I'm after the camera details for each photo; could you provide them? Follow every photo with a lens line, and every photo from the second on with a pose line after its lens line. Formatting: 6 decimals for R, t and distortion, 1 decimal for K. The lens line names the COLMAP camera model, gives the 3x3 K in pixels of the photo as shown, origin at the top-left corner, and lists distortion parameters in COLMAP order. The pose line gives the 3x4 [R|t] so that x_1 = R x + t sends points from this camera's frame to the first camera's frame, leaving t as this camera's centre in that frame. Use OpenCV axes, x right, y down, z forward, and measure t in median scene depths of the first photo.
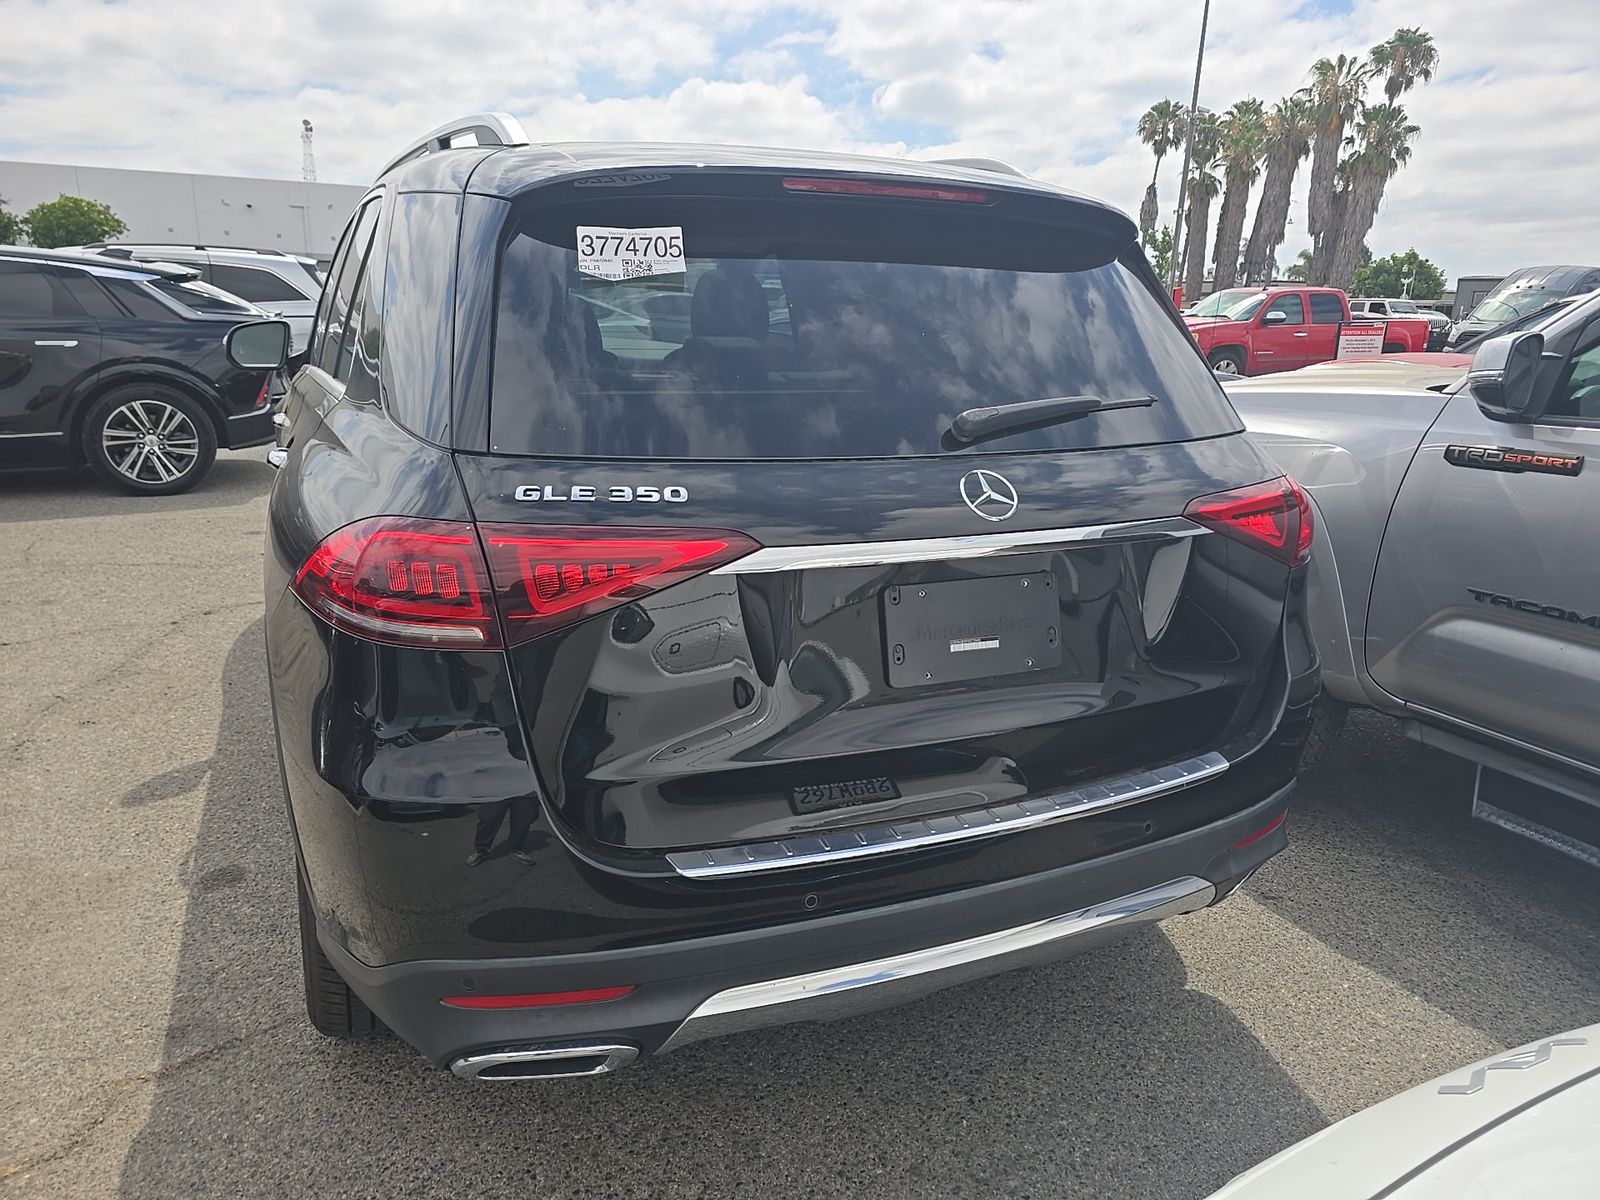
lens RADIAL K [[1074.3, 0, 797.4], [0, 1074.3, 608.0], [0, 0, 1]] dist [0.026568, -0.027289]
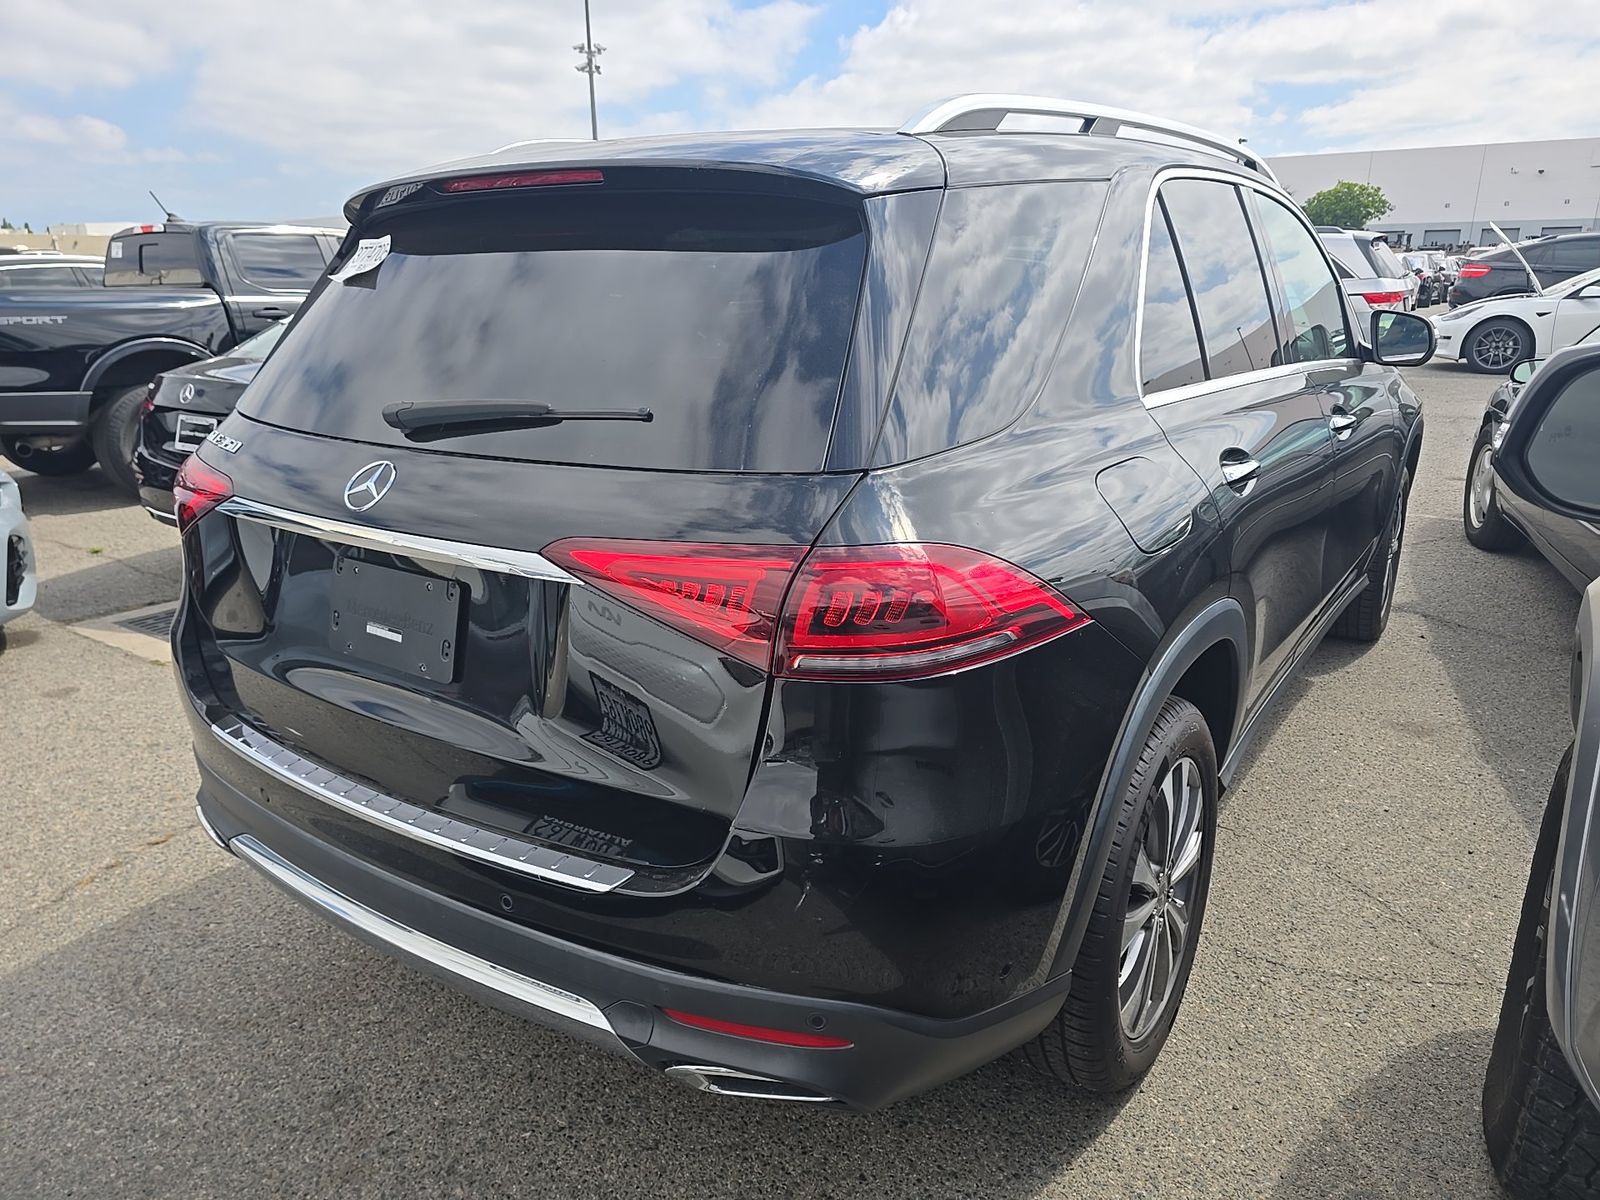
lens RADIAL K [[1074.3, 0, 797.4], [0, 1074.3, 608.0], [0, 0, 1]] dist [0.026568, -0.027289]
pose [[0.518795, 0.220227, -0.826046, 0.733603], [-0.204211, 0.970202, 0.130405, -0.121703], [0.830150, 0.101034, 0.548309, 0.460161]]
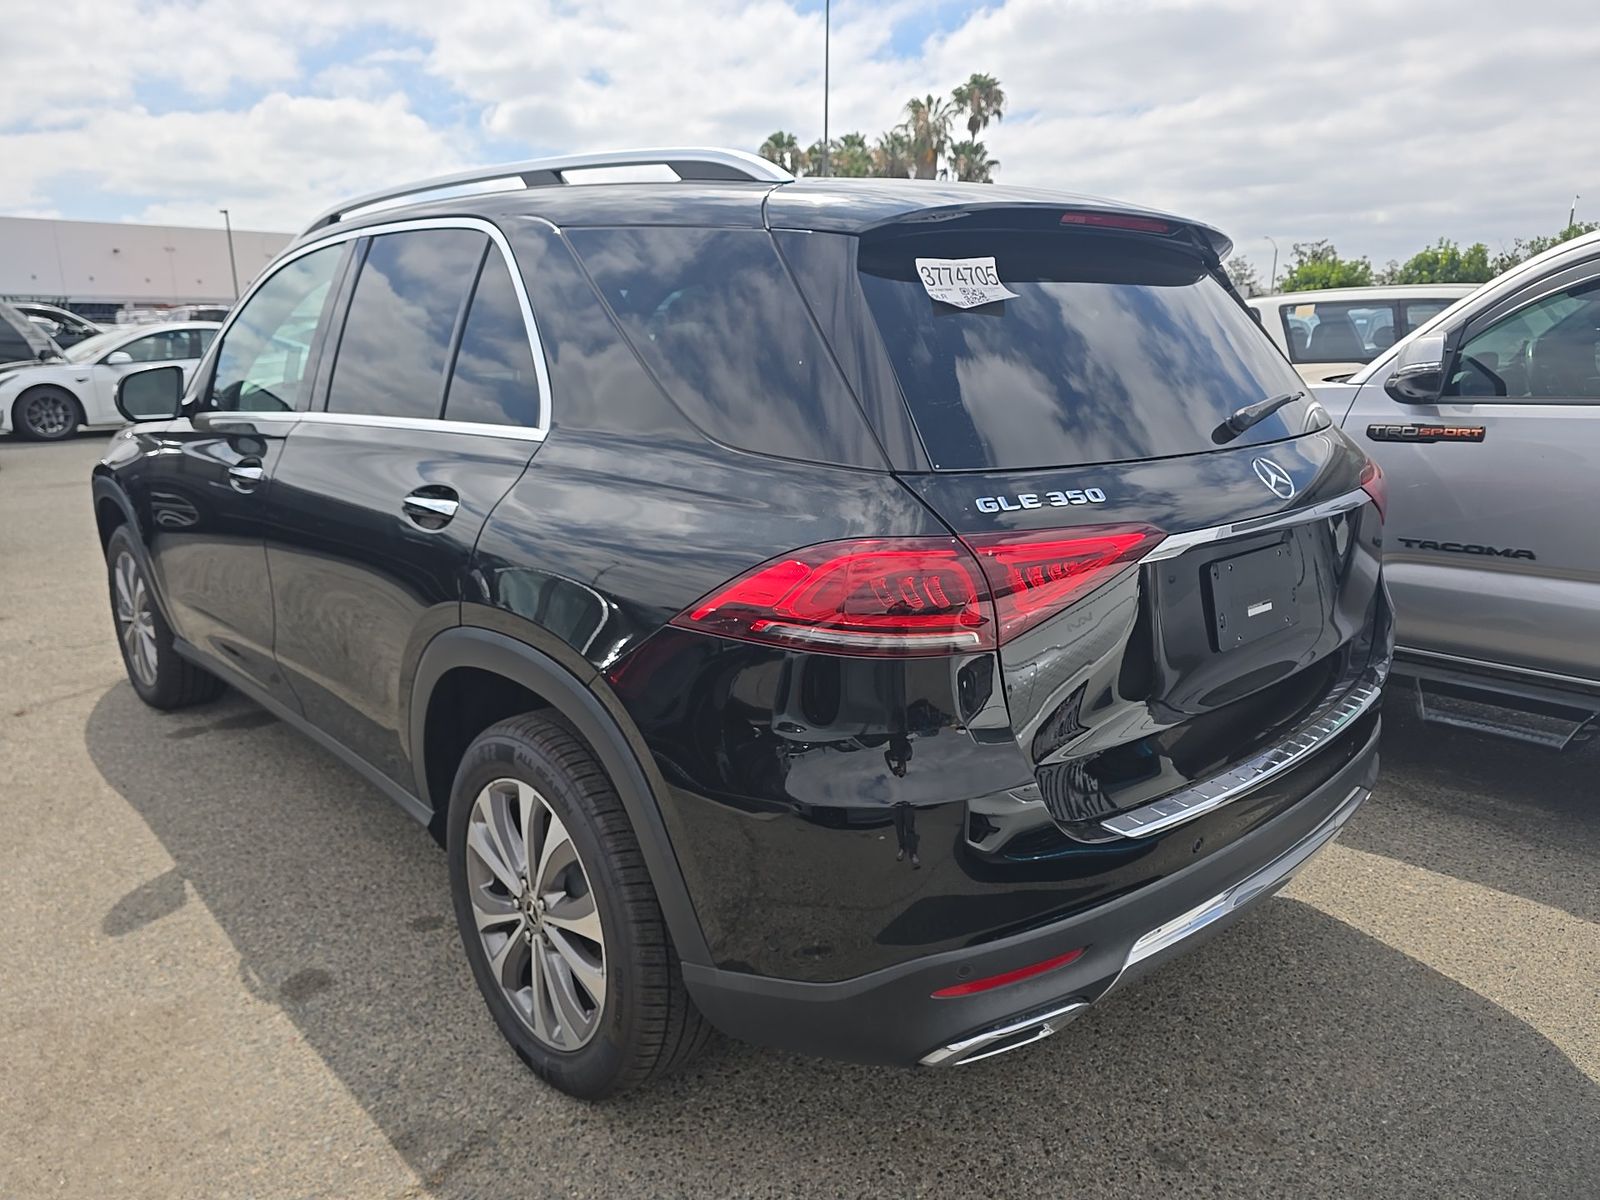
lens RADIAL K [[1074.3, 0, 797.4], [0, 1074.3, 608.0], [0, 0, 1]] dist [0.026568, -0.027289]
pose [[0.949449, -0.105994, 0.295487, -0.398085], [0.111886, 0.993716, -0.003053, -0.011312], [-0.293307, 0.035960, 0.955342, 0.015294]]
